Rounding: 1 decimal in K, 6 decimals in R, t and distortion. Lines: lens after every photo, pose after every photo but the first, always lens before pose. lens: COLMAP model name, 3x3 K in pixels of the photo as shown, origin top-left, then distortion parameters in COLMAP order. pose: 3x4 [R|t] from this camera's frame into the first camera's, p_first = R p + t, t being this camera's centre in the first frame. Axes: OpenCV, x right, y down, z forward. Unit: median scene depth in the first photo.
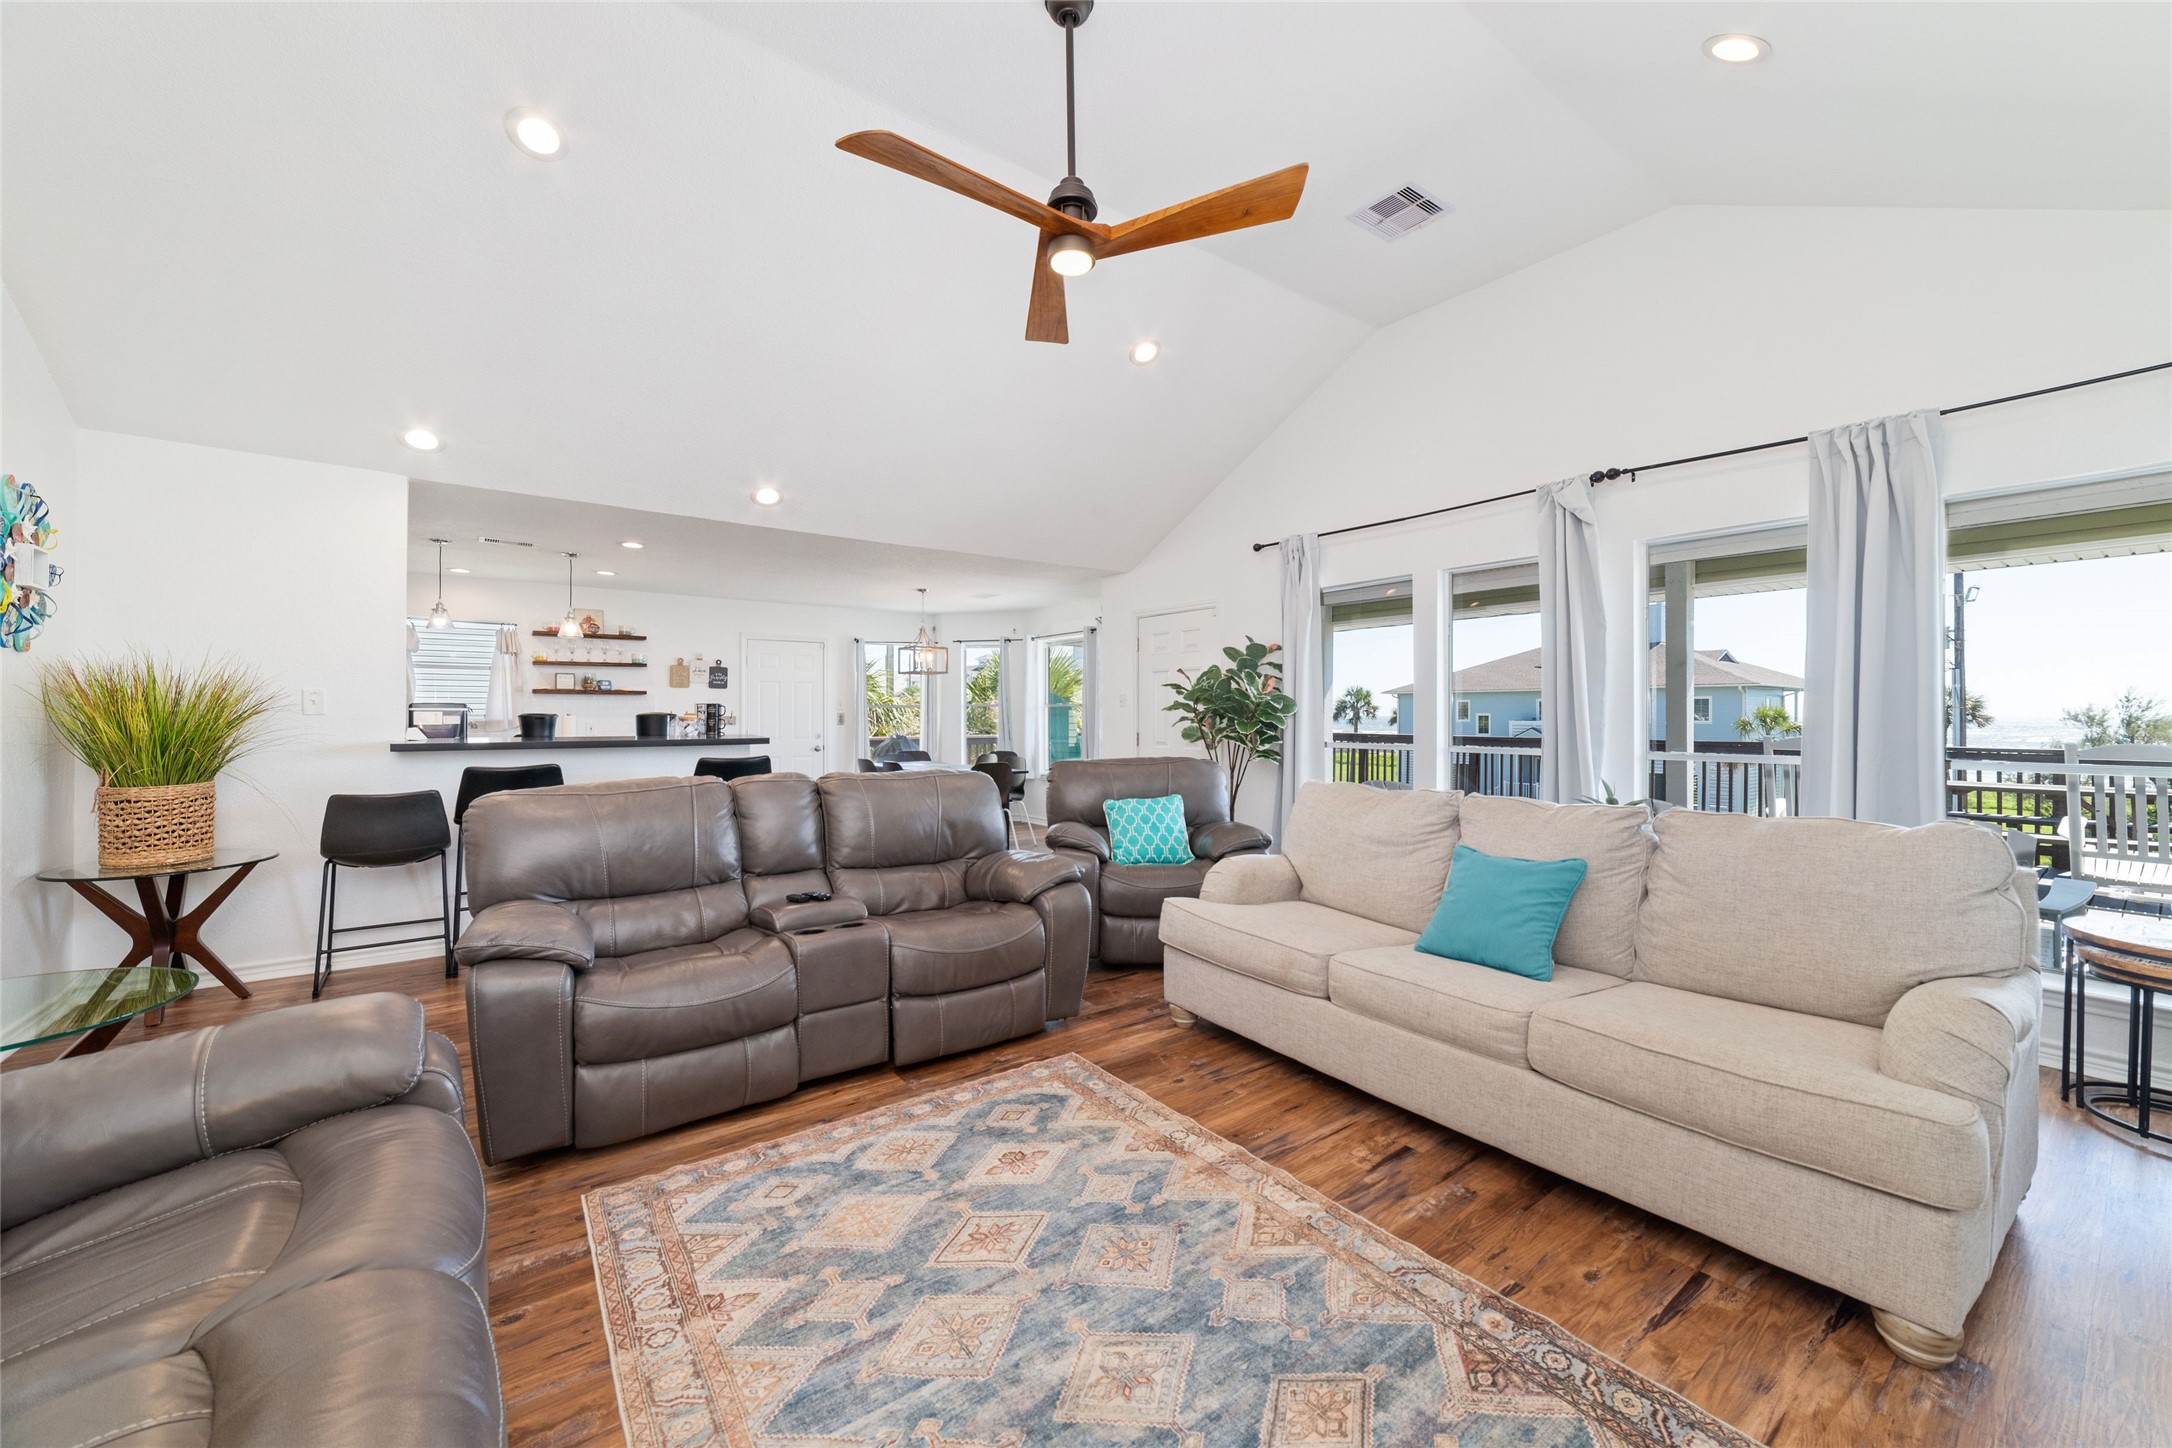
lens RADIAL K [[827.9, 0, 1102.7], [0, 827.9, 711.7], [0, 0, 1]] dist [-0.020832, 0.007667]
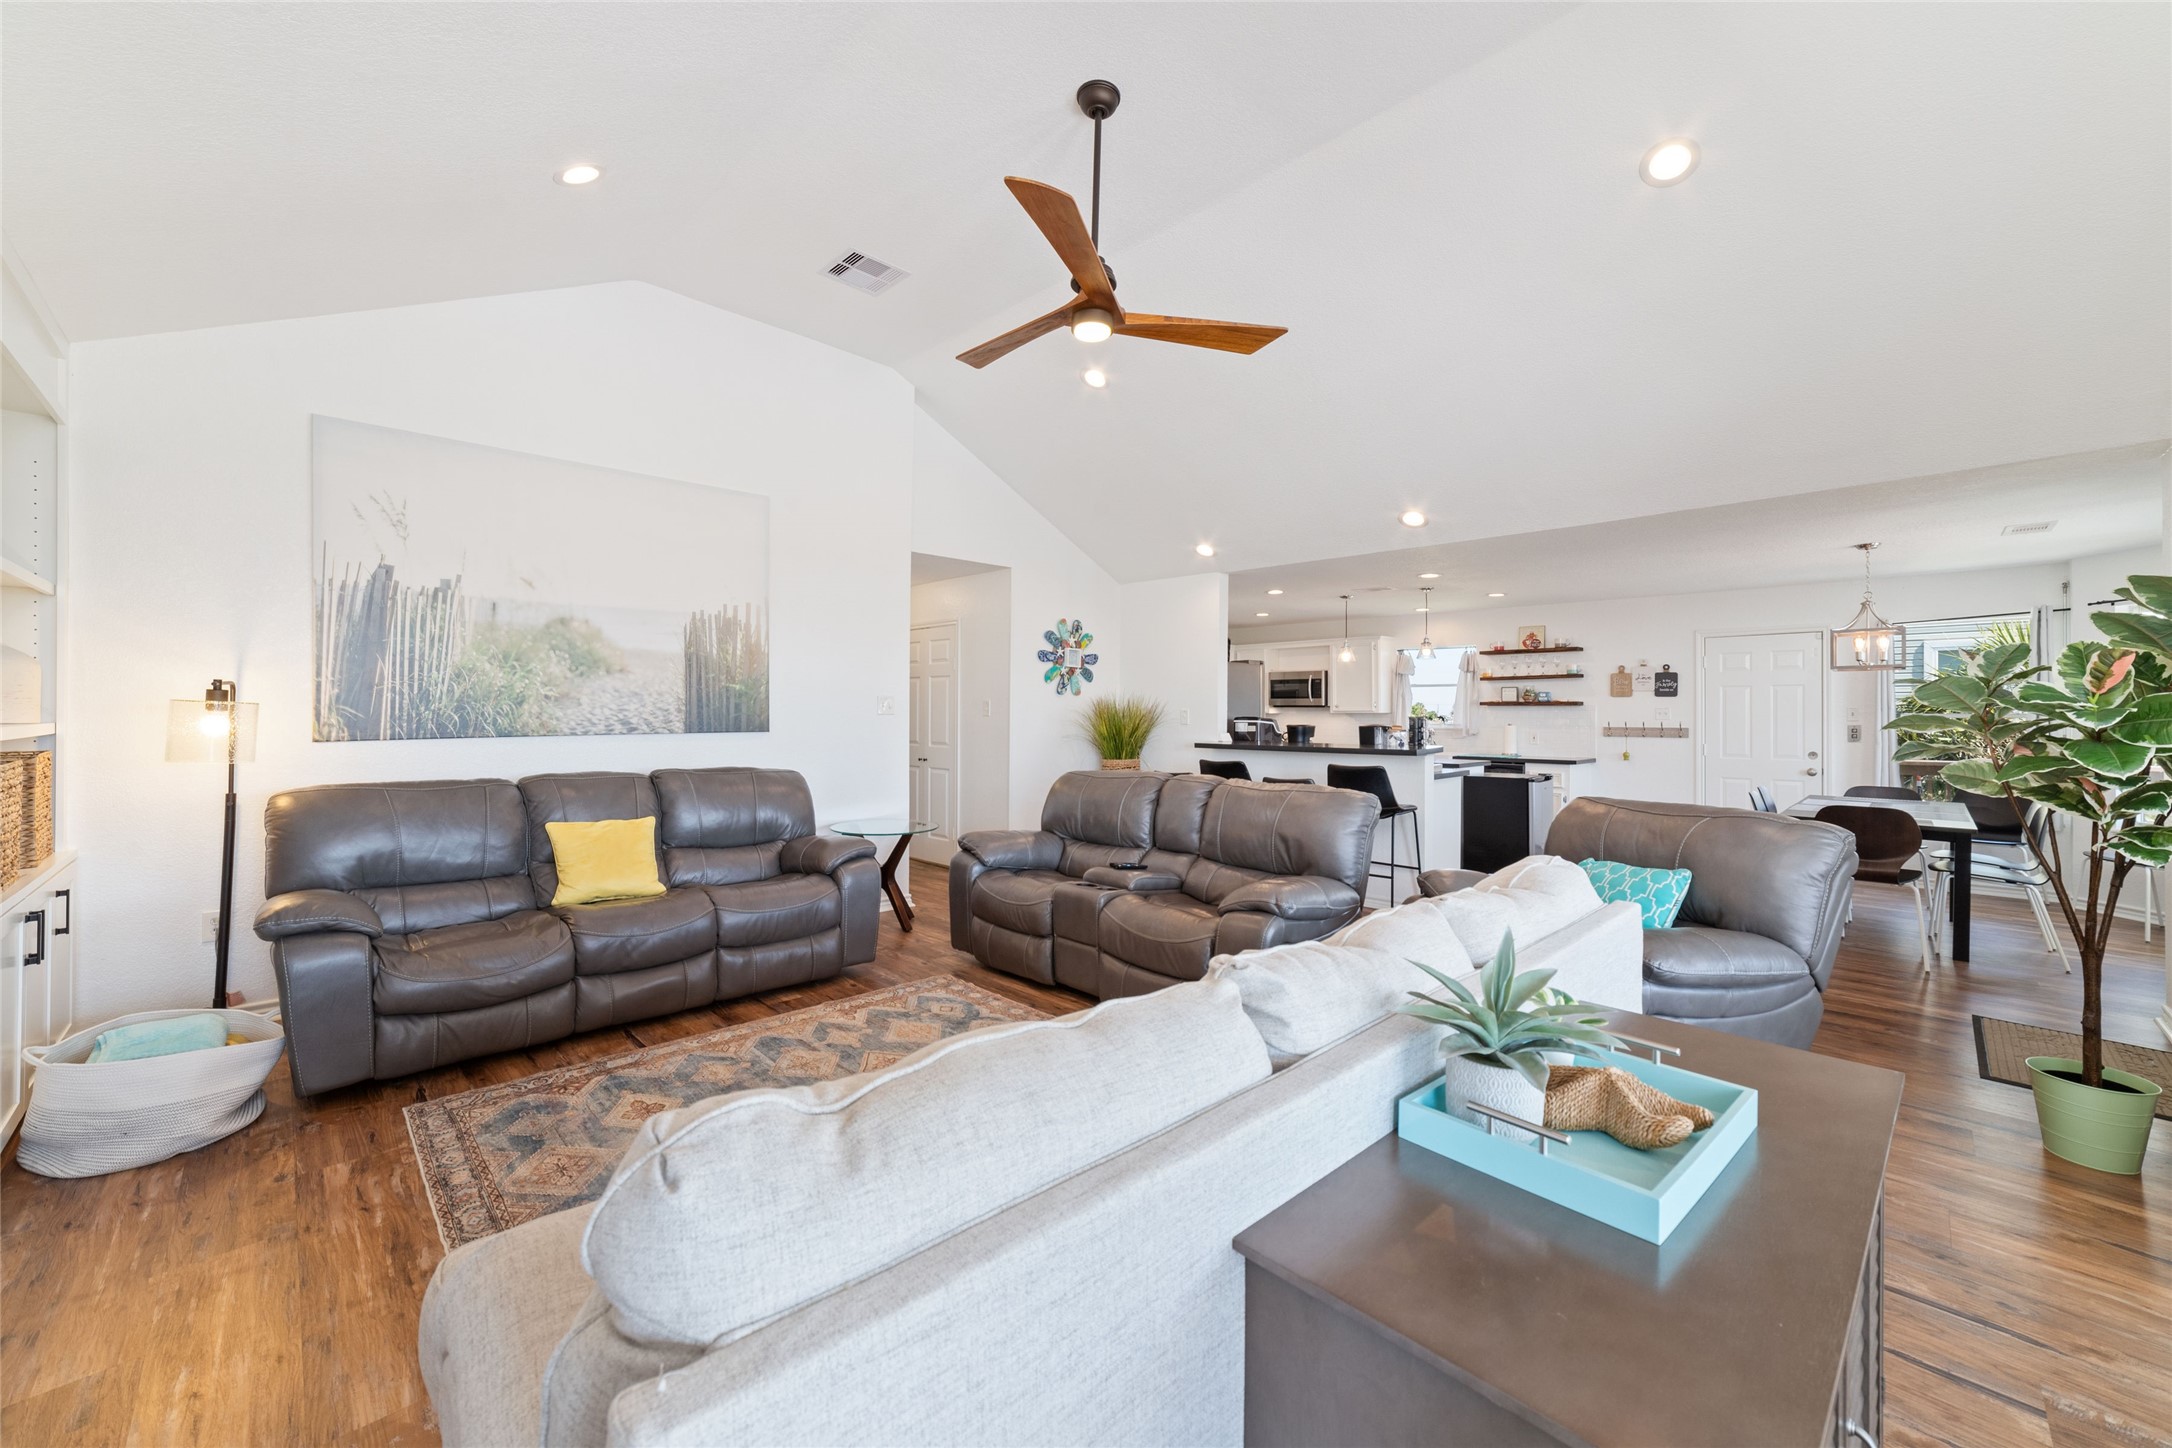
lens RADIAL K [[837.6, 0, 1094.9], [0, 837.6, 710.2], [0, 0, 1]] dist [-0.022239, 0.008070]
pose [[0.132146, -0.006153, -0.991211, 1.326963], [-0.002091, 0.999977, -0.006486, -0.024939], [0.991228, 0.002930, 0.132130, 1.038480]]
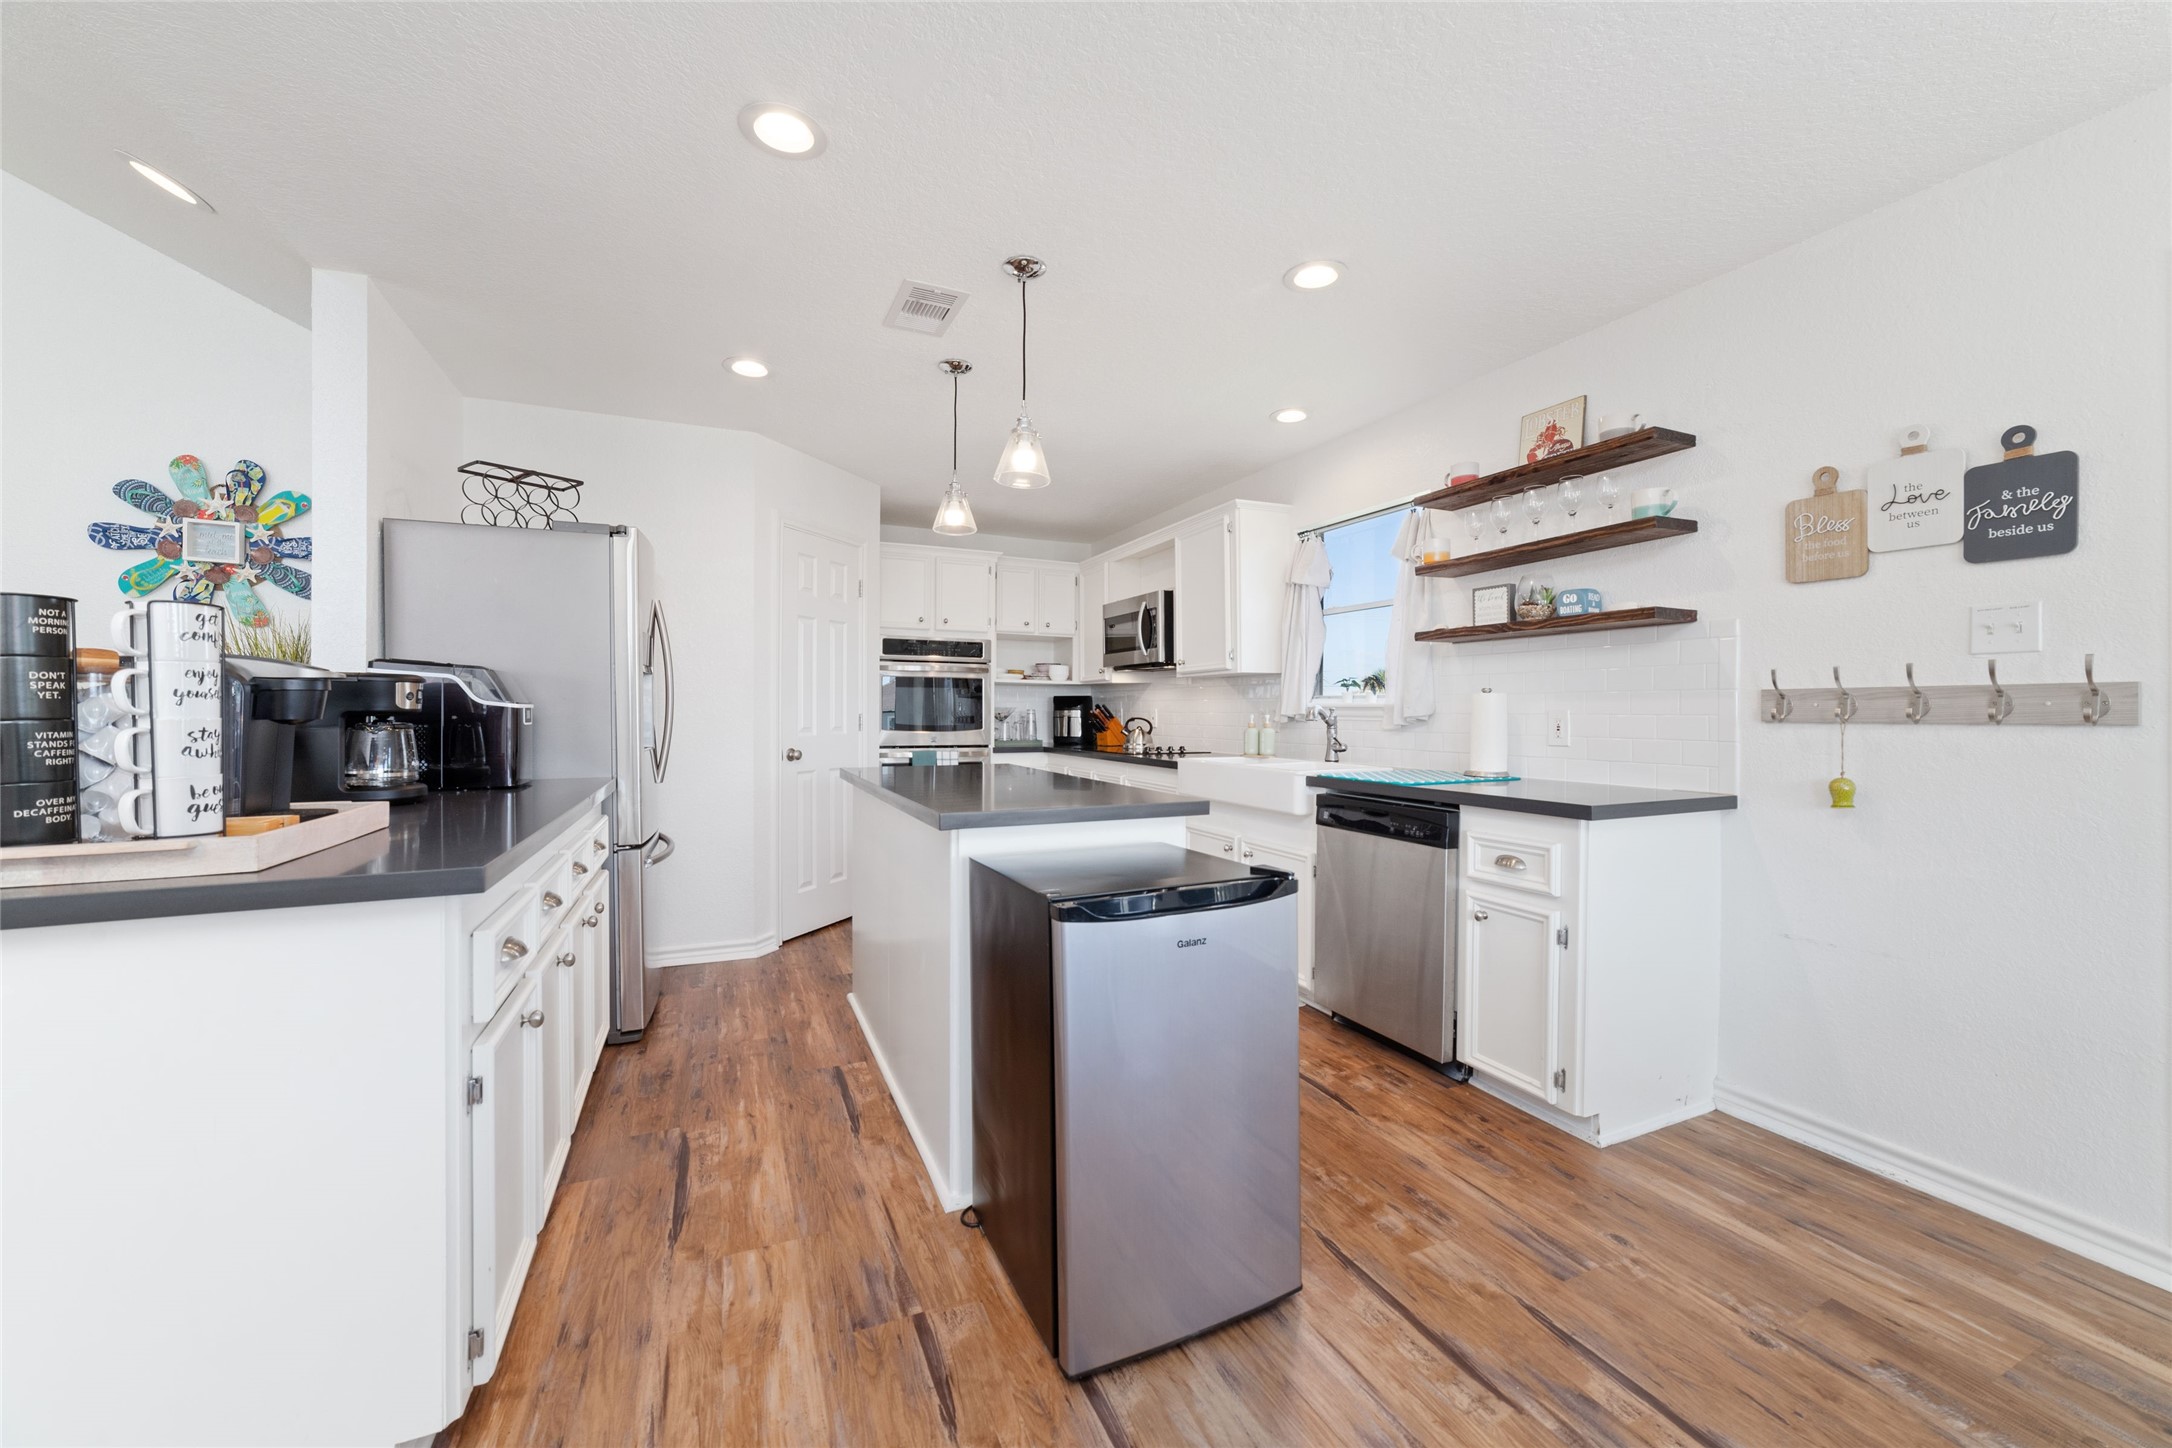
lens RADIAL K [[837.6, 0, 1094.9], [0, 837.6, 710.2], [0, 0, 1]] dist [-0.022239, 0.008070]
pose [[-0.219208, -0.002959, -0.975674, -0.766481], [0.000851, 0.999994, -0.003223, 0.049094], [0.975678, -0.001537, -0.219204, 3.126833]]
